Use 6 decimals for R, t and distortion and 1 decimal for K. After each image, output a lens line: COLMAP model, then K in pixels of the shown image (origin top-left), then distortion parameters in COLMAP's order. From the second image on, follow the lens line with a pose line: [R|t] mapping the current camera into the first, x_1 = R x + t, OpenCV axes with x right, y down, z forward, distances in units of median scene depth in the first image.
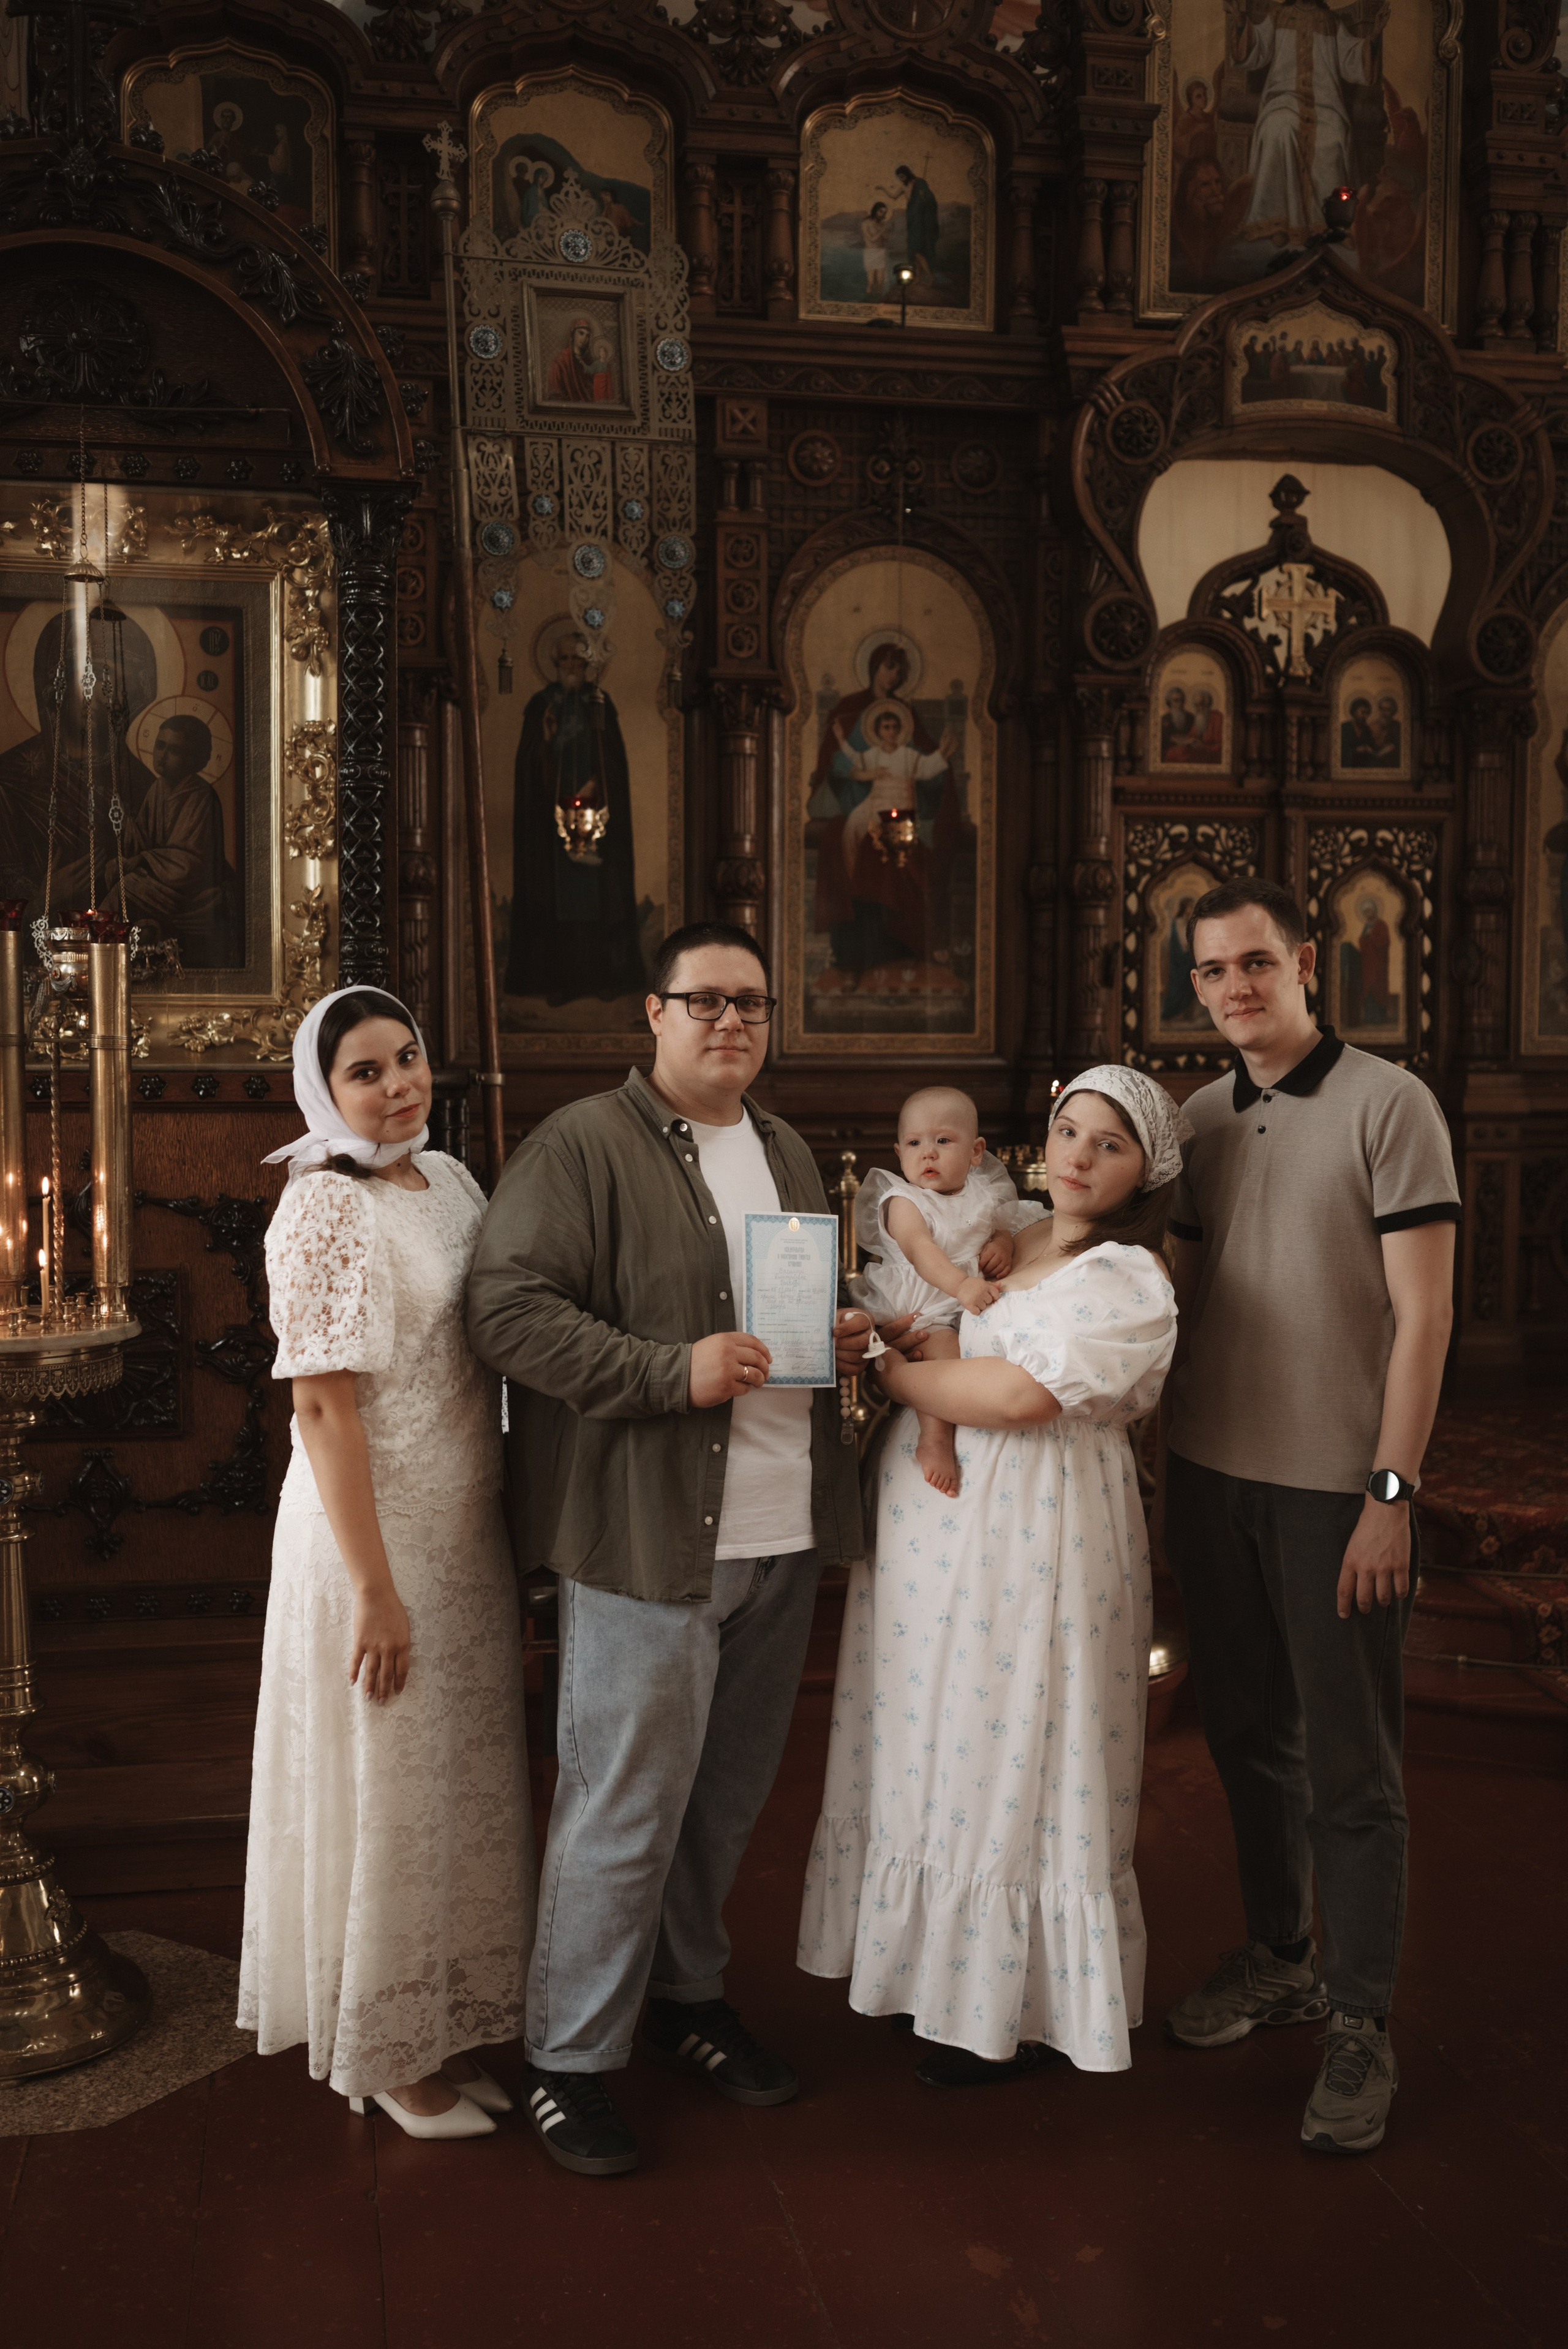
lens RADIAL K [[2221.0, 0, 767.1], [0, 2221.0, 1174.5], [0, 0, 1]] dist [-0.012739, 0.024333]
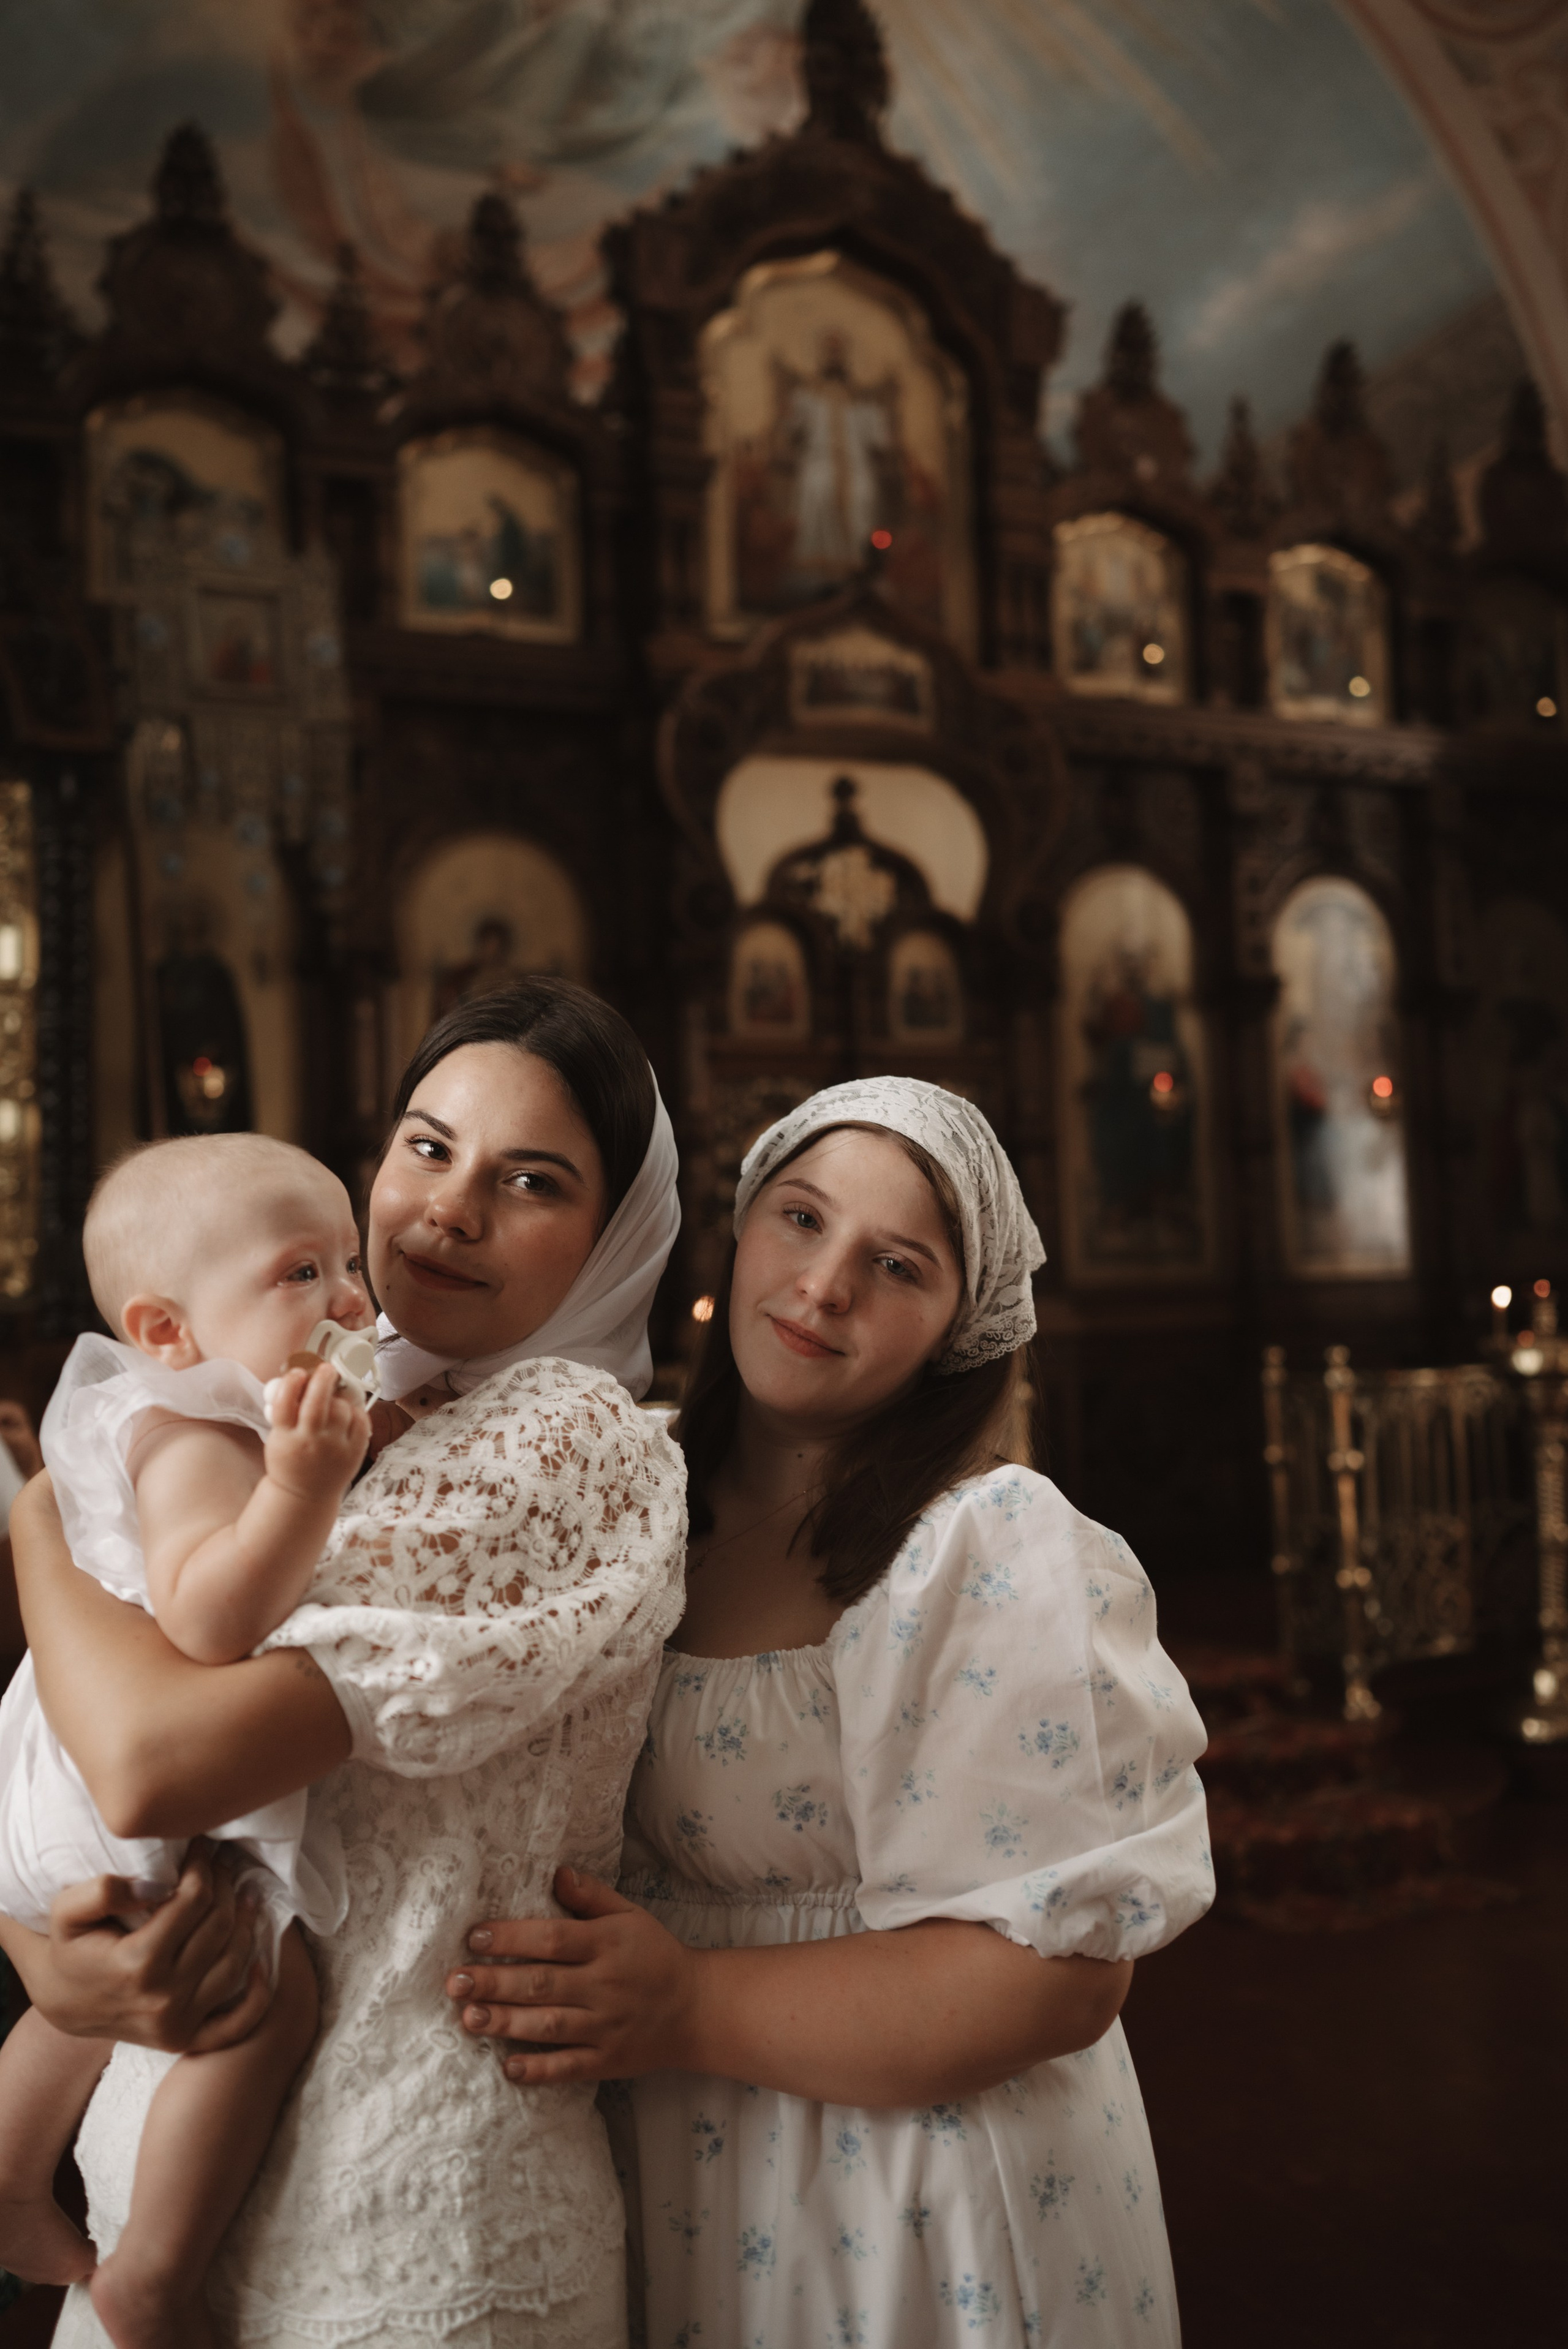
lens RADIAL K [[2216.5, 0, 784.6], [0, 2216.5, 1160.6], [0, 0, 1]] dist [-0.012306, 0.019932]
pose [[0.970284, -0.021022, 0.241052, -0.069417], [0.054259, 0.989752, -0.132089, 0.025773], [-0.235805, 0.141243, 0.961481, -0.045291]]
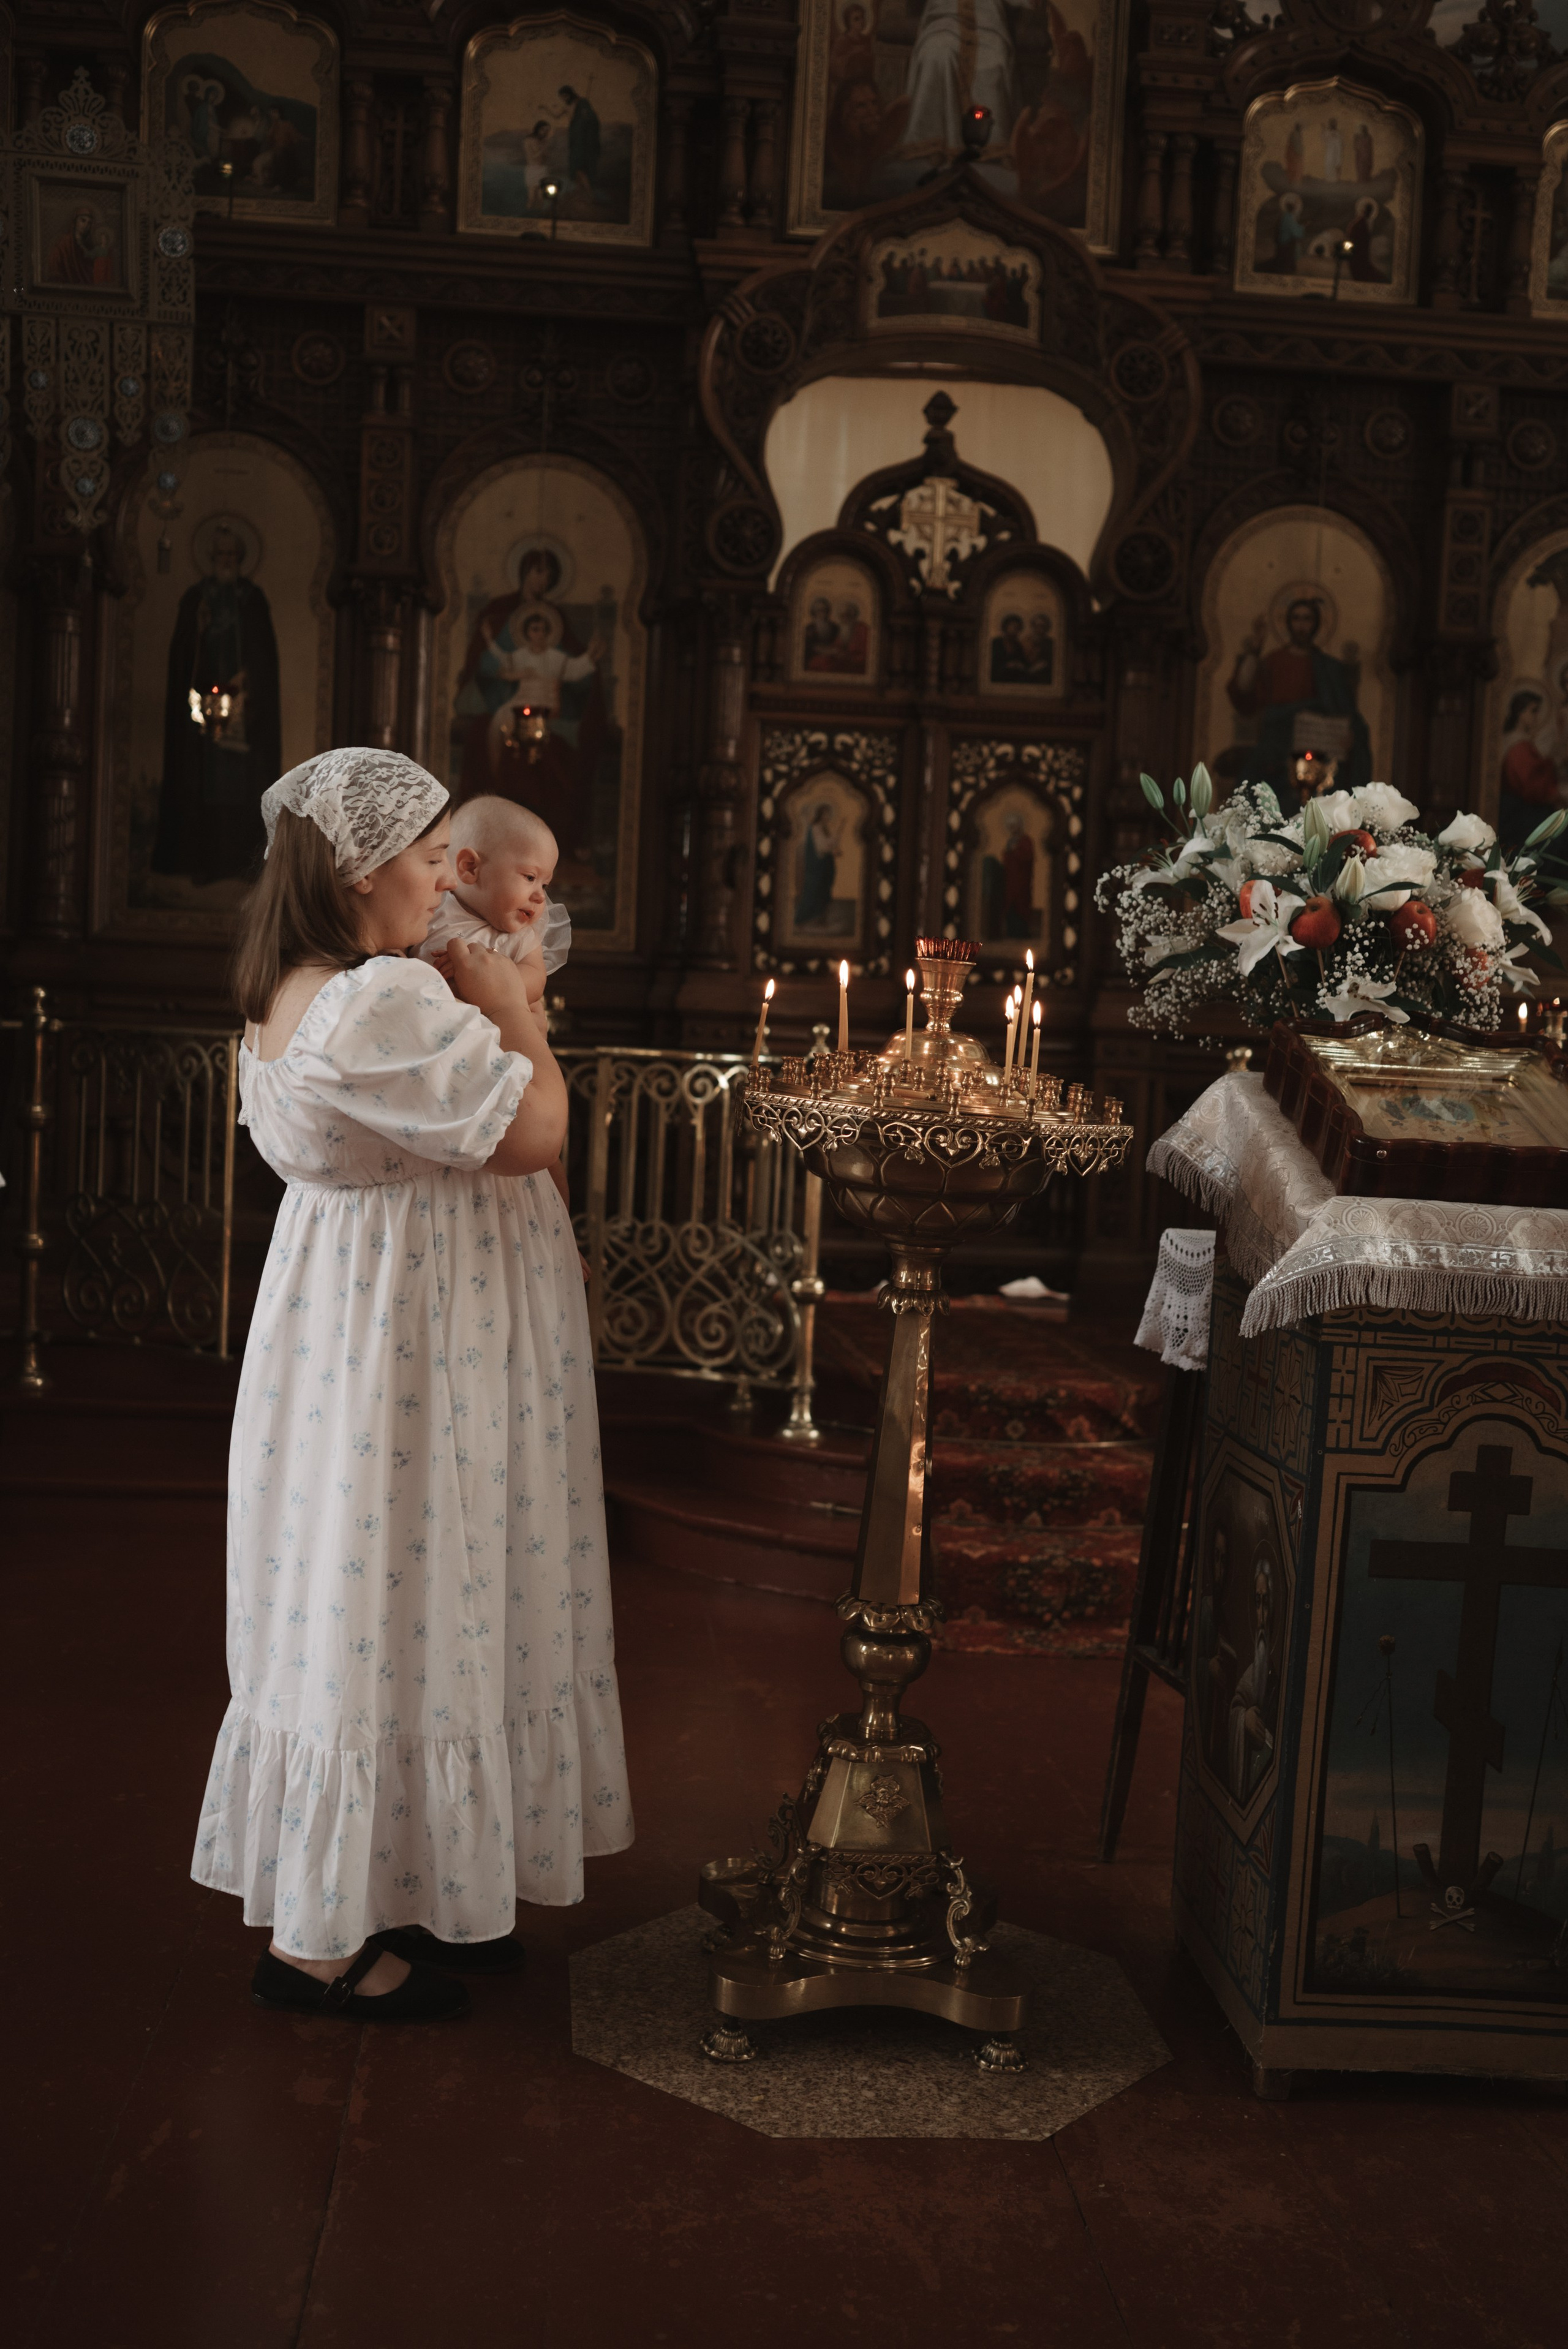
lens RADIAL K [[2302.3, 0, 785.4], [0, 2302.3, 1175.9], [0, 0, 1]] dist [-0.013415, 0.023772]
pose [[0.994113, 0.047805, -0.097228, 0.288183], [-0.048823, 0.998774, -0.008118, 0.055498], [0.096721, 0.012817, 0.995229, -0.048969]]
